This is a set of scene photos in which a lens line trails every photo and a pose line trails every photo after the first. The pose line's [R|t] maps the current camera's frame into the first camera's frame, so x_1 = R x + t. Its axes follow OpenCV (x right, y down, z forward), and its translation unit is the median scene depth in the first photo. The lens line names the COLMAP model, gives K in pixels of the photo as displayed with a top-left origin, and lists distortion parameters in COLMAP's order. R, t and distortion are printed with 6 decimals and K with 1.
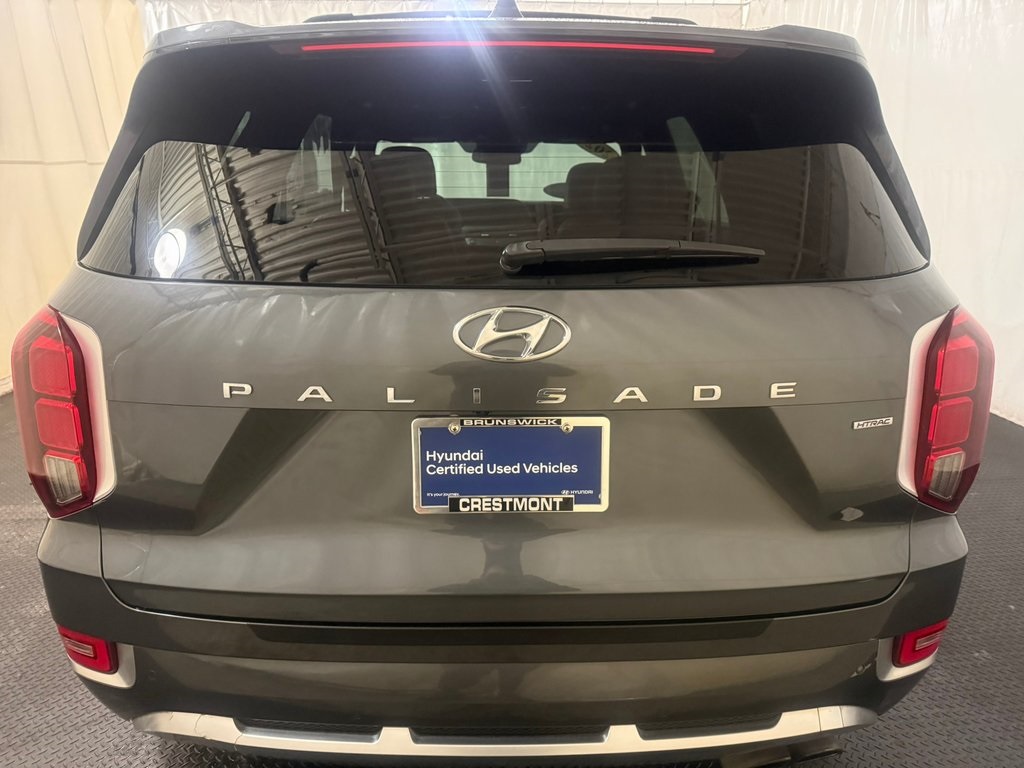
lens RADIAL K [[720.6, 0, 512.0], [0, 720.6, 384.0], [0, 0, 1]] dist [0.003933, -0.004479]
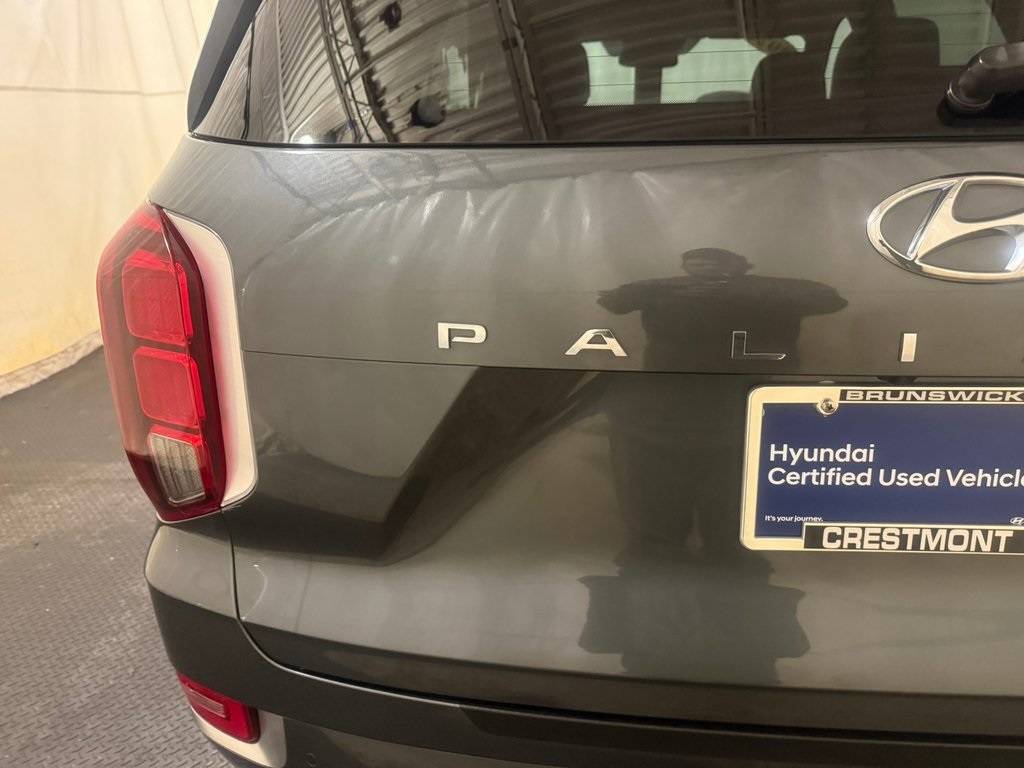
lens RADIAL K [[726.4, 0, 514.9], [0, 726.4, 375.0], [0, 0, 1]] dist [0.005076, 0.000326]
pose [[0.991583, 0.011699, -0.128940, -0.242390], [-0.003235, 0.997837, 0.065659, 0.001830], [0.129430, -0.064689, 0.989476, 0.404614]]
